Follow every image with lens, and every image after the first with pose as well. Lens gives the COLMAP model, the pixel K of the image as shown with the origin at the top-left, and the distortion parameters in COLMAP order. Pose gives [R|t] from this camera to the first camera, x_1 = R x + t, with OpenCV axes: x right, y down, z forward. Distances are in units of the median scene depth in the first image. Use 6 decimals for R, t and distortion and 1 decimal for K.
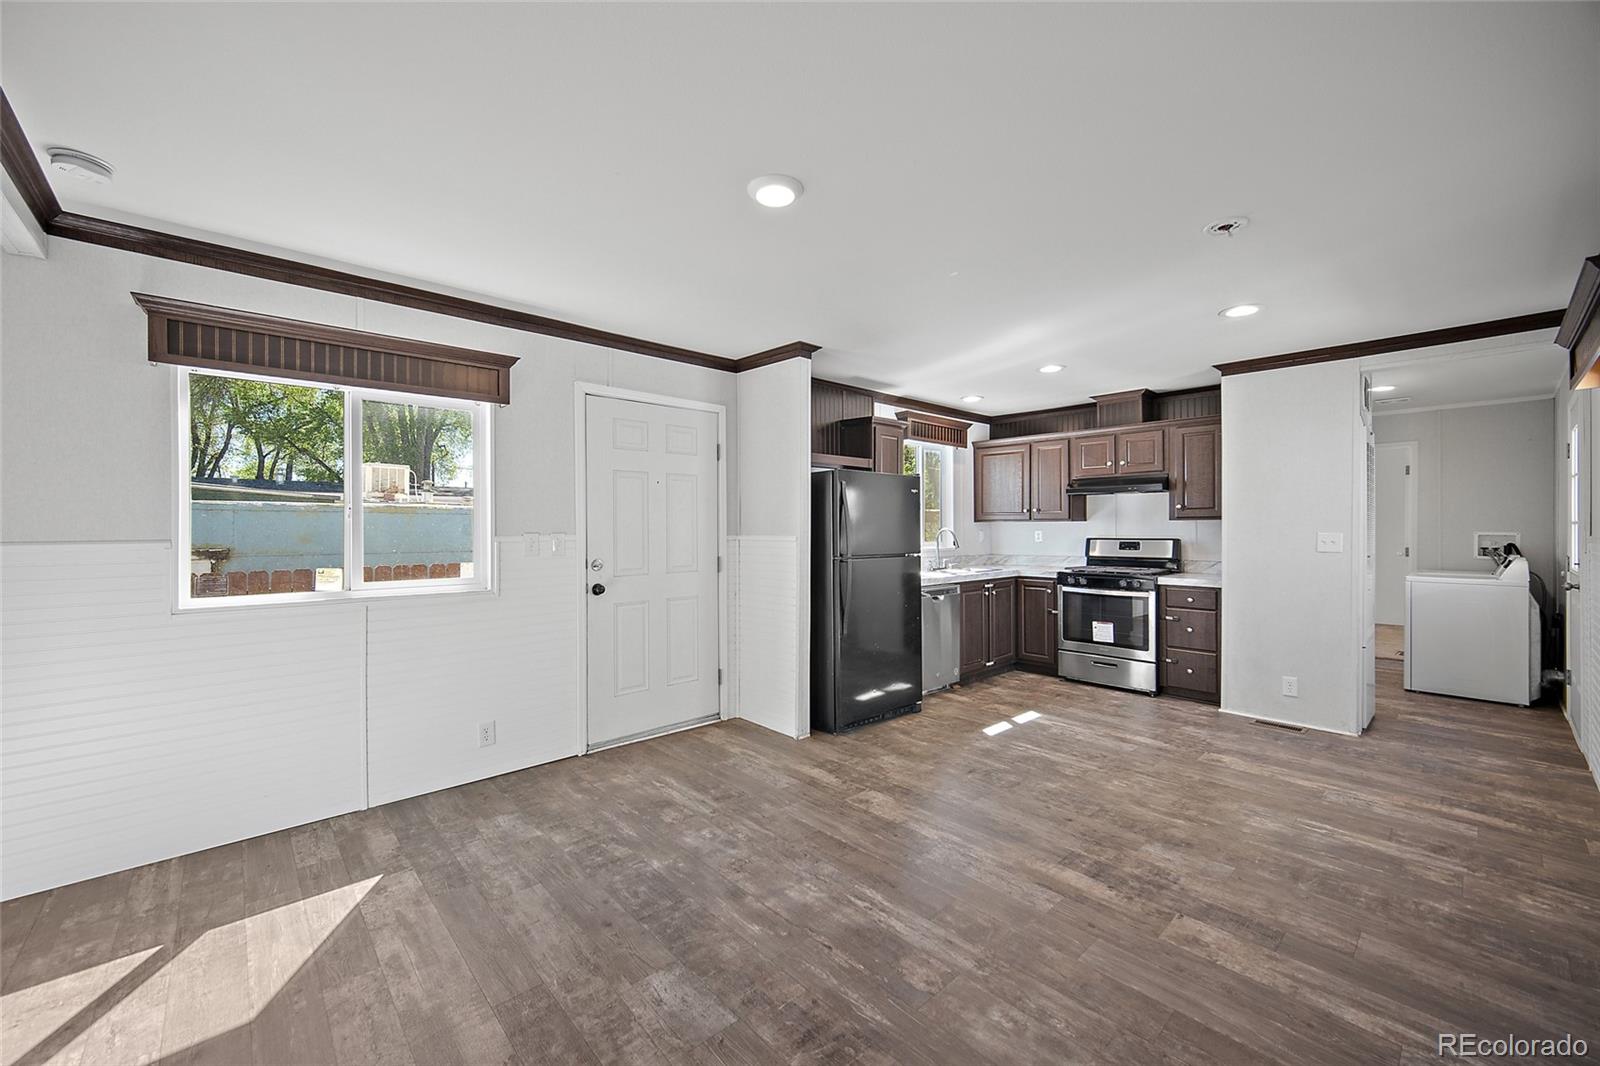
lens RADIAL K [[628.9, 0, 800.0], [0, 628.9, 529.0], [0, 0, 1]] dist [0.001034, 0.000045]
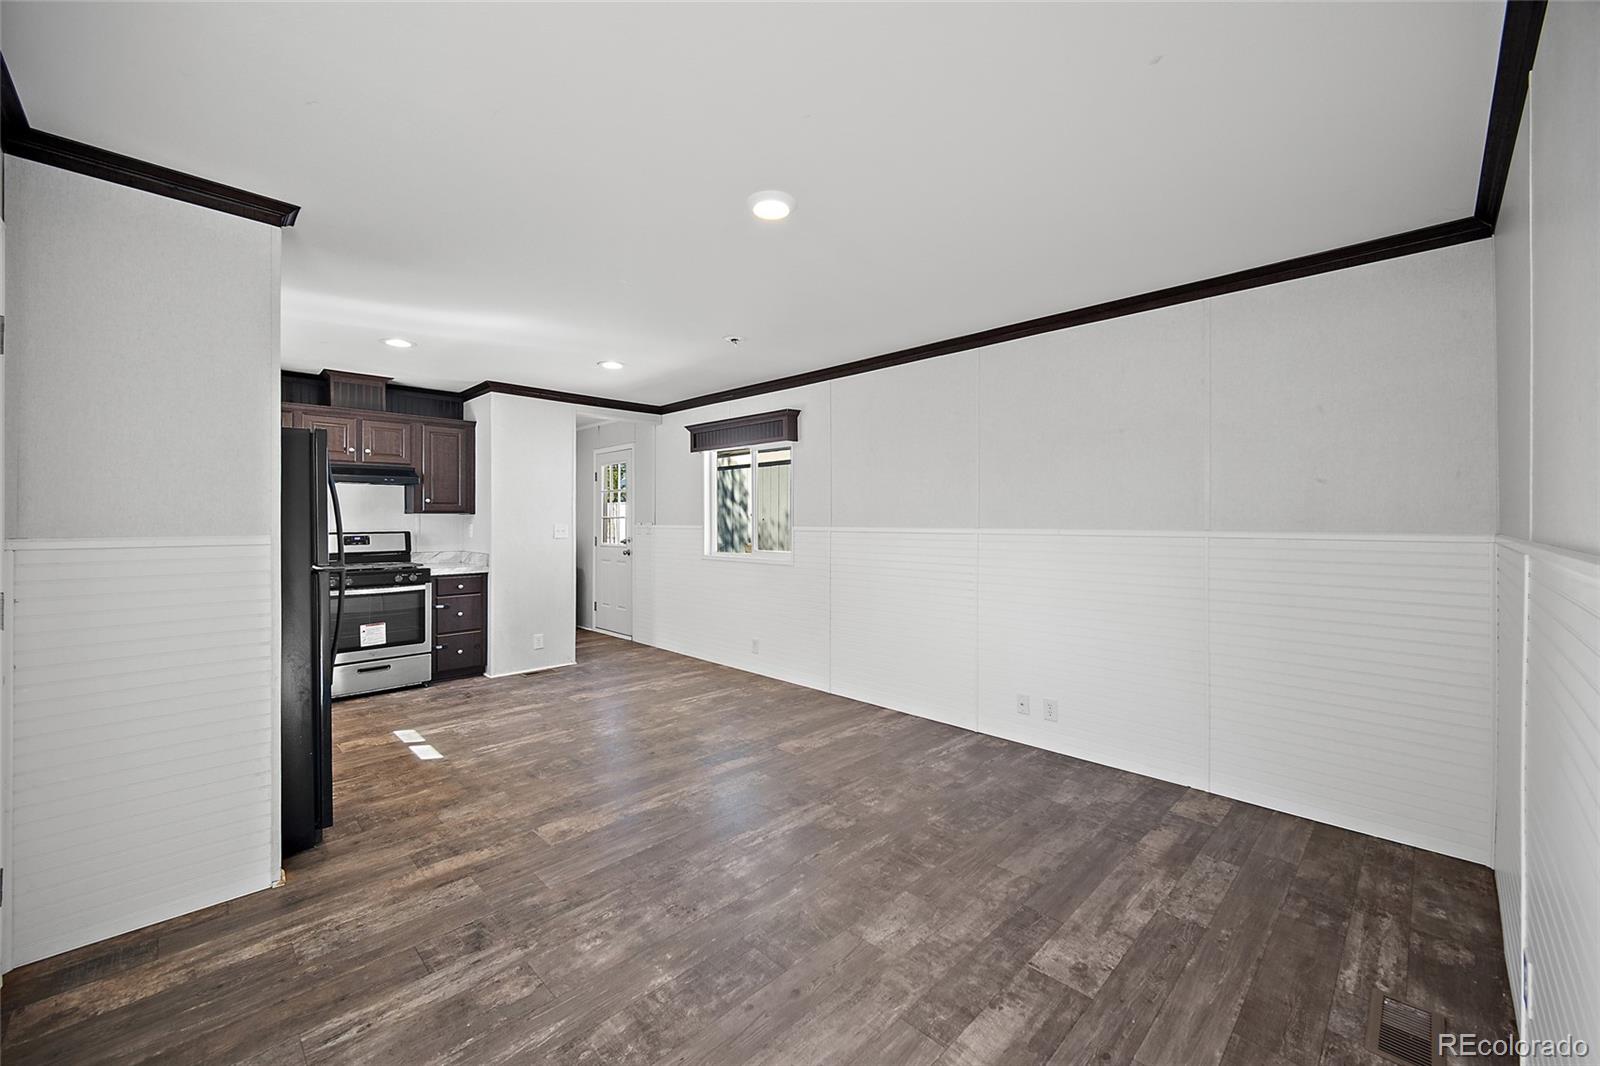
lens RADIAL K [[635.1, 0, 799.2], [0, 635.1, 519.6], [0, 0, 1]] dist [0.001095, 0.000089]
pose [[-0.041644, 0.002457, 0.999129, -0.539393], [0.002691, 0.999994, -0.002347, 0.000173], [-0.999129, 0.002591, -0.041650, 0.481570]]
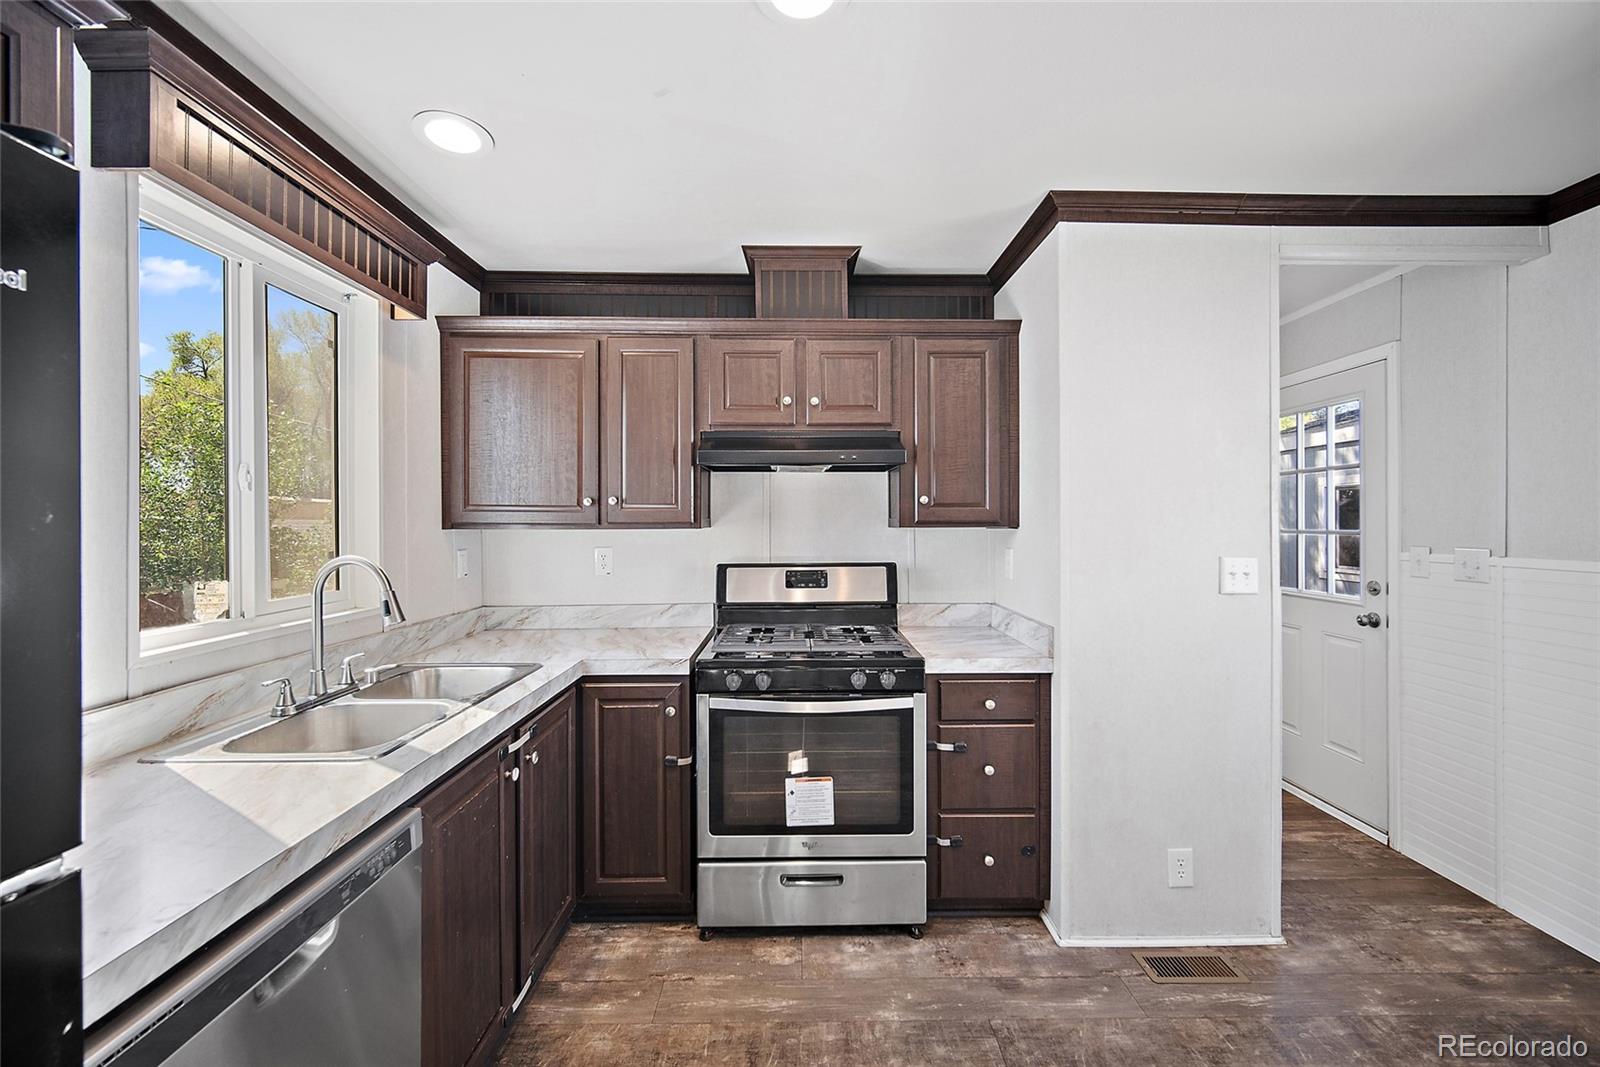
lens RADIAL K [[628.9, 0, 800.0], [0, 628.9, 529.5], [0, 0, 1]] dist [0.001034, 0.000045]
pose [[0.671277, -0.002850, 0.741201, 0.201930], [0.002703, 0.999995, 0.001396, -0.015142], [-0.741202, 0.001066, 0.671282, 0.840830]]
